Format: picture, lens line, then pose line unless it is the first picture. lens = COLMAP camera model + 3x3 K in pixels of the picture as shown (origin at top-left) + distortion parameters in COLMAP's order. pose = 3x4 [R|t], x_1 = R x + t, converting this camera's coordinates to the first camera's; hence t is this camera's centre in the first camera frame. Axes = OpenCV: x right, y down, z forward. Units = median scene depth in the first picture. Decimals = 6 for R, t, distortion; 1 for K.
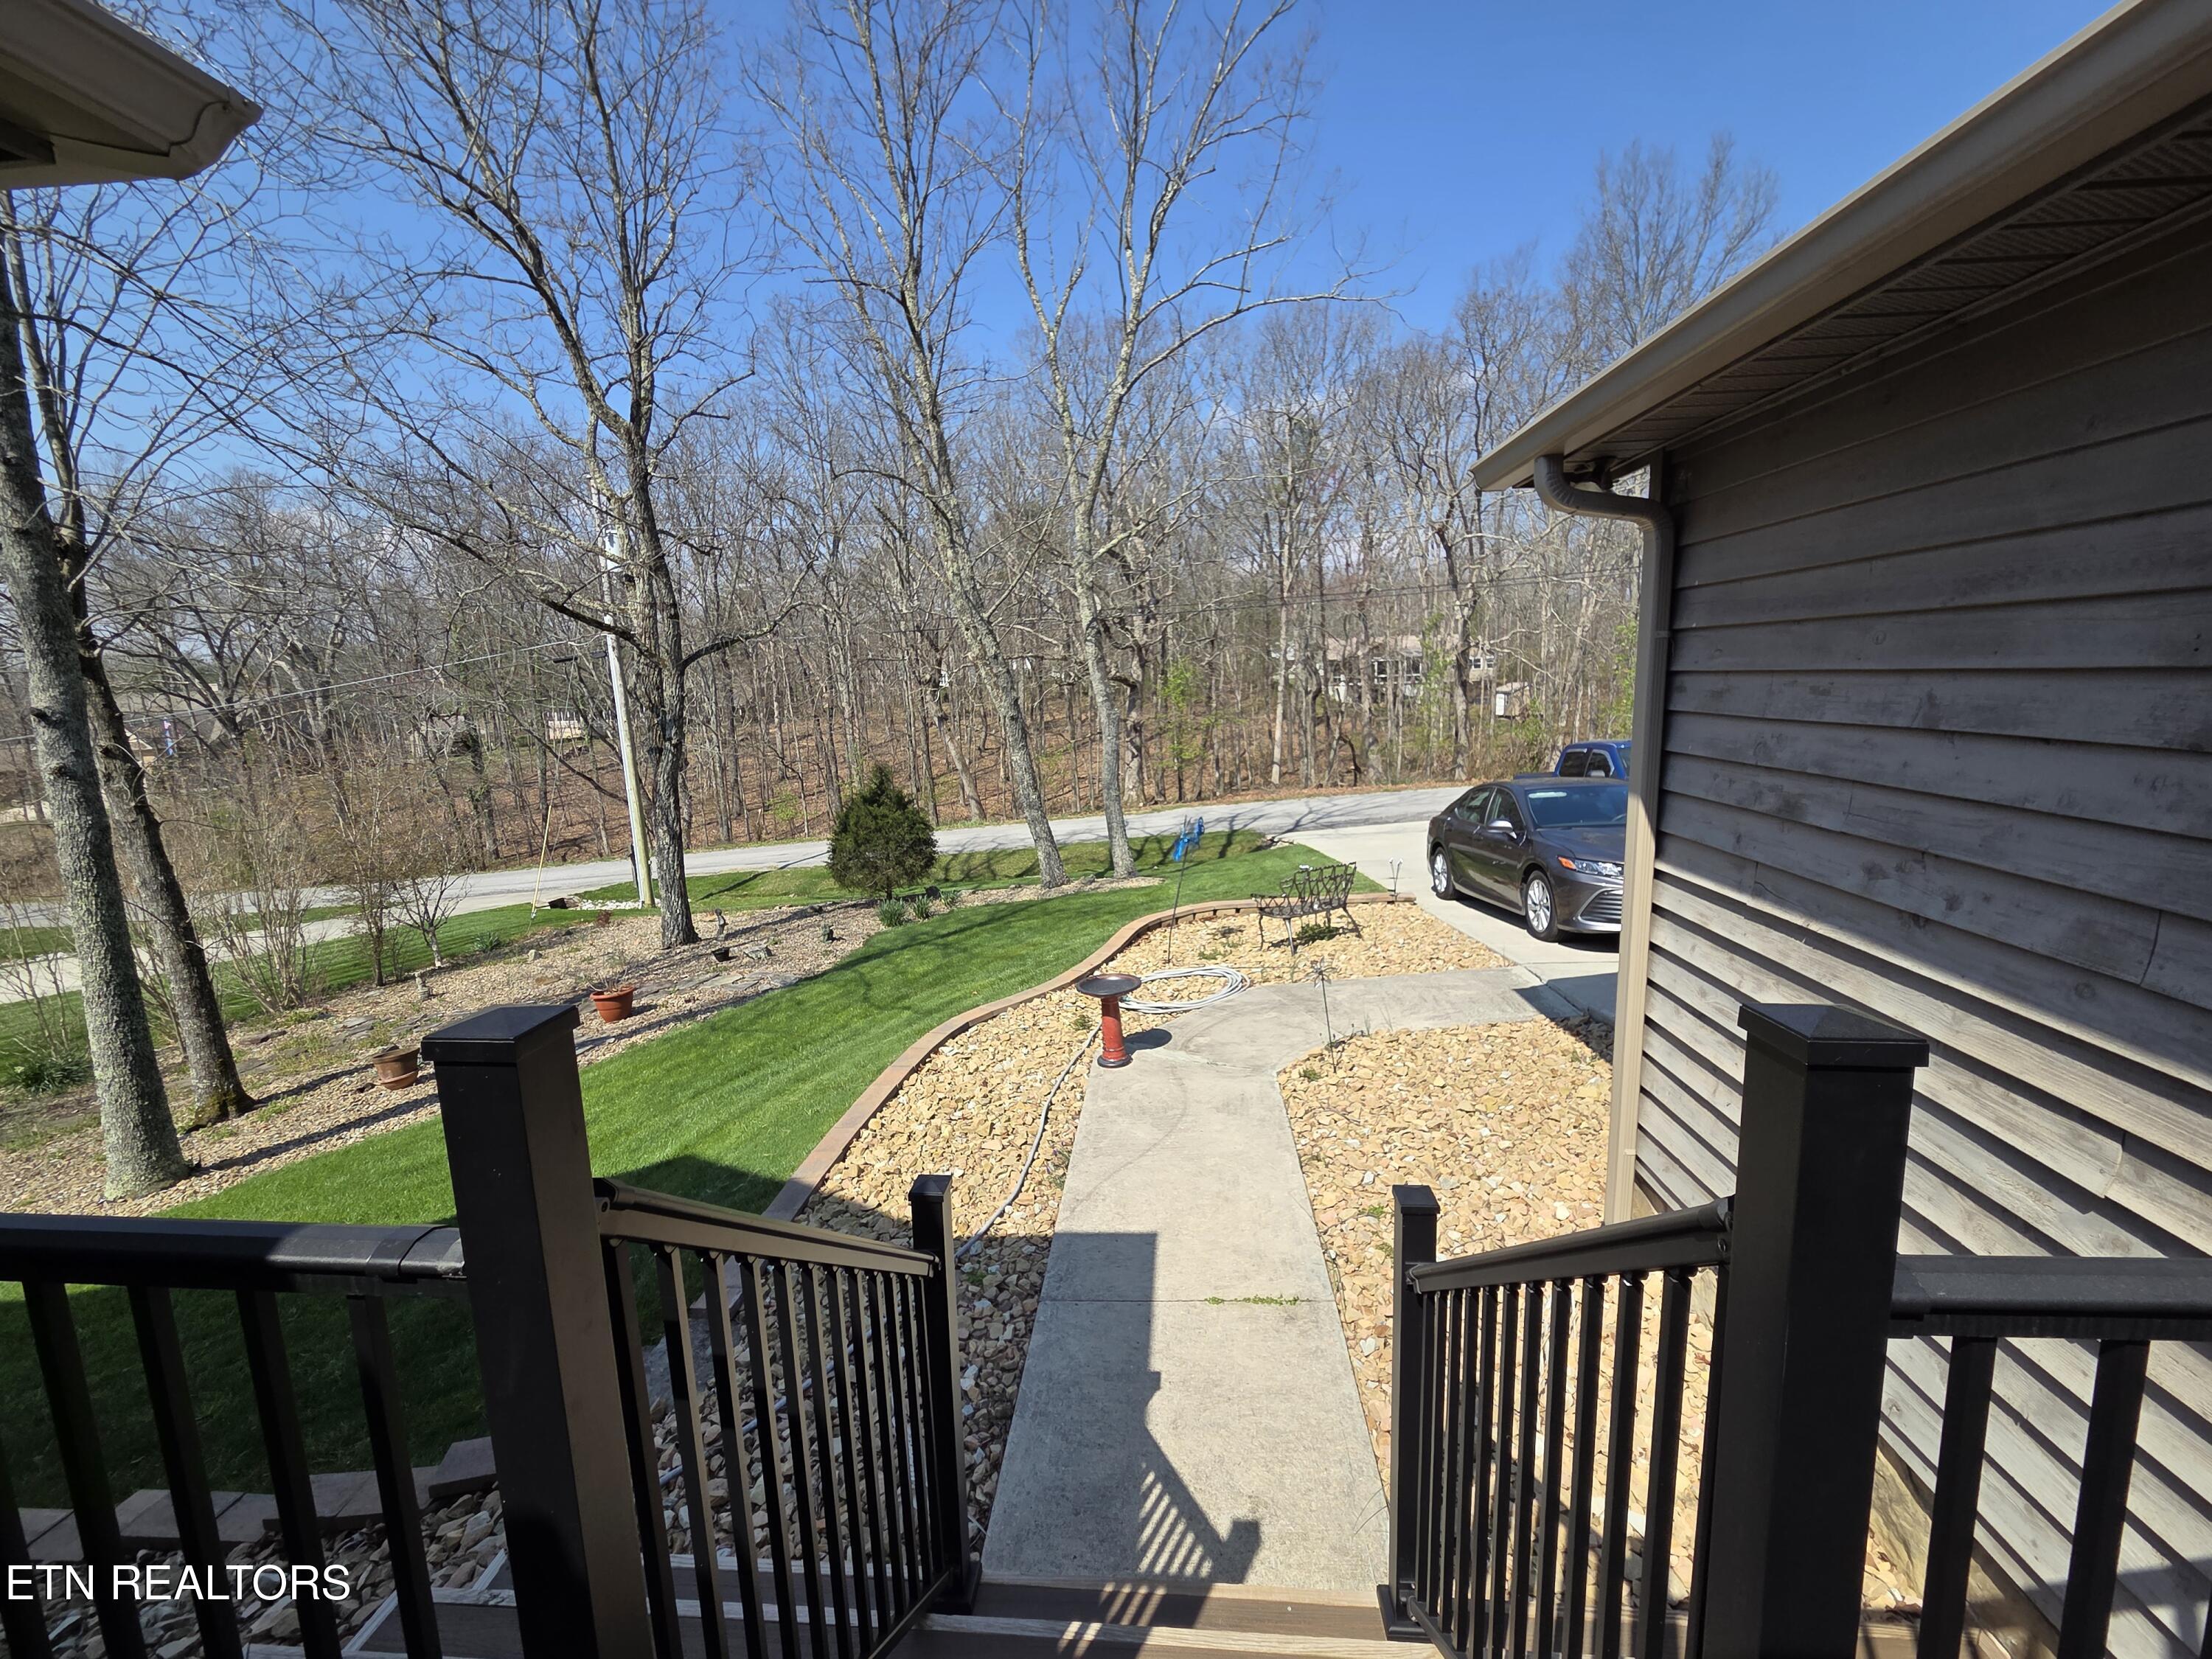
lens RADIAL K [[905.1, 0, 1106.5], [0, 905.1, 823.9], [0, 0, 1]] dist [0.004602, -0.000280]
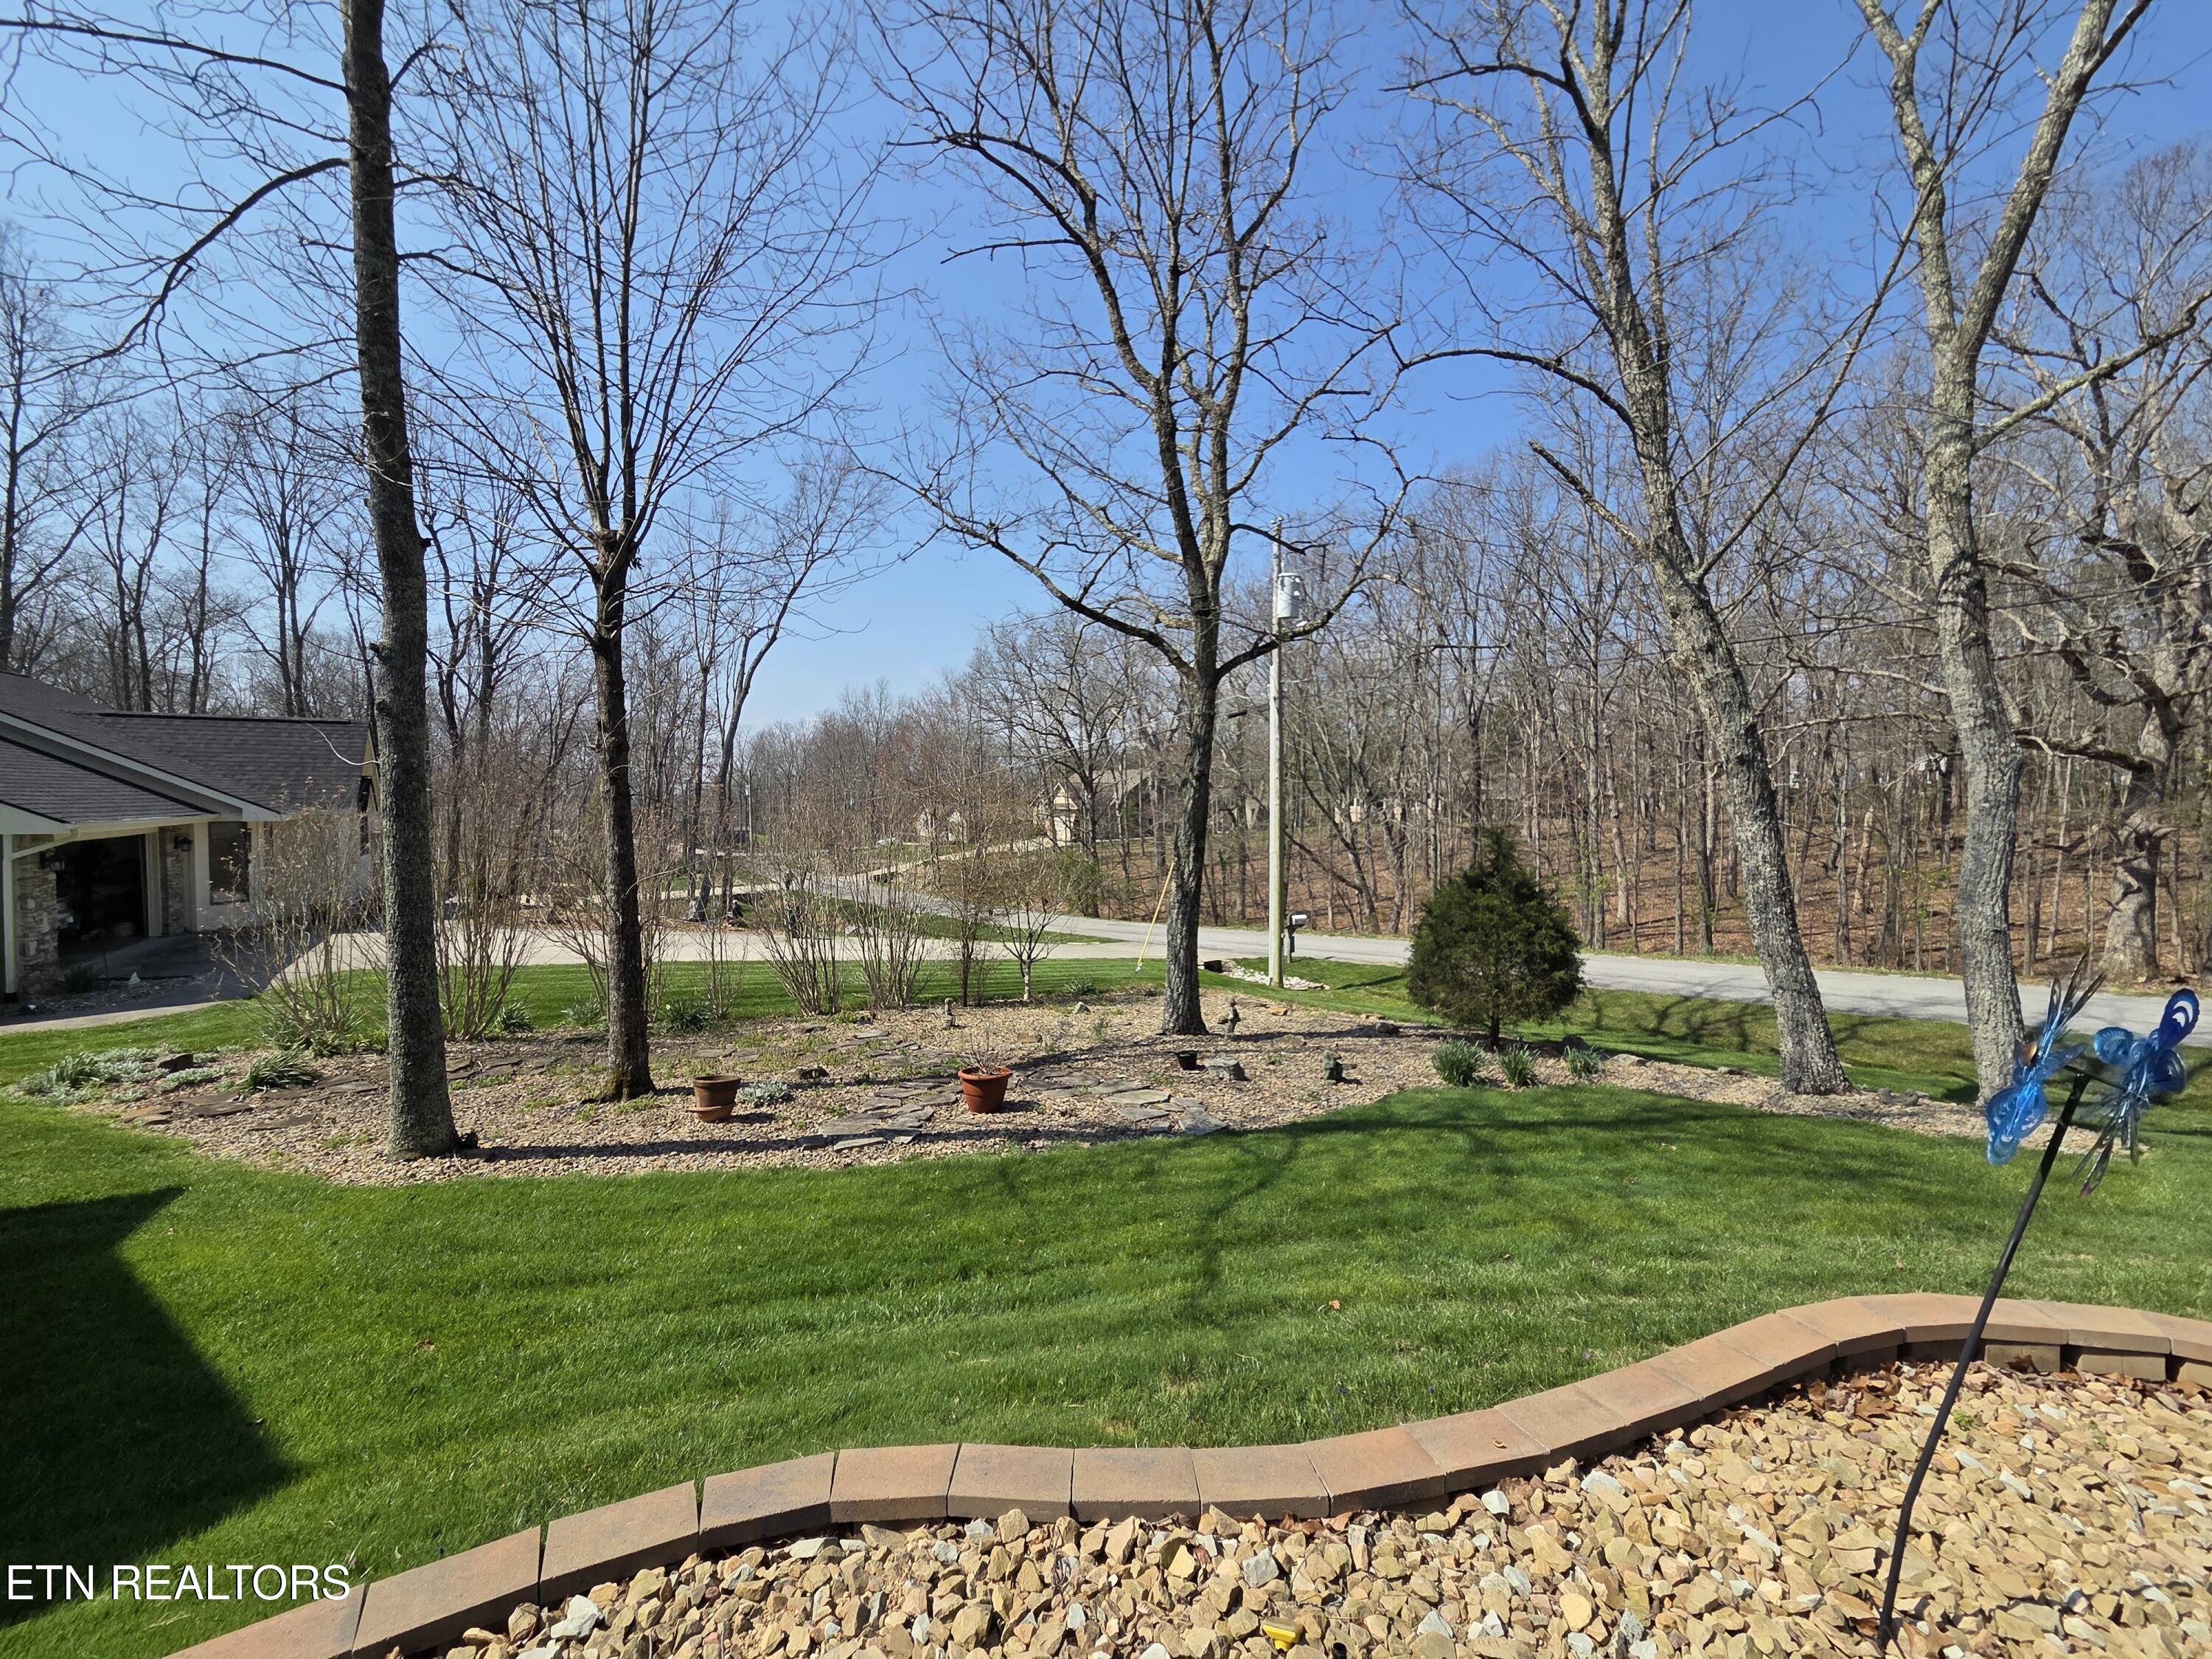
lens RADIAL K [[905.1, 0, 1103.5], [0, 905.1, 825.2], [0, 0, 1]] dist [0.004602, -0.000280]
pose [[0.668293, 0.059701, -0.741498, 0.050689], [-0.141101, 0.988852, -0.047554, 0.002078], [0.730393, 0.136406, 0.669267, 0.386845]]
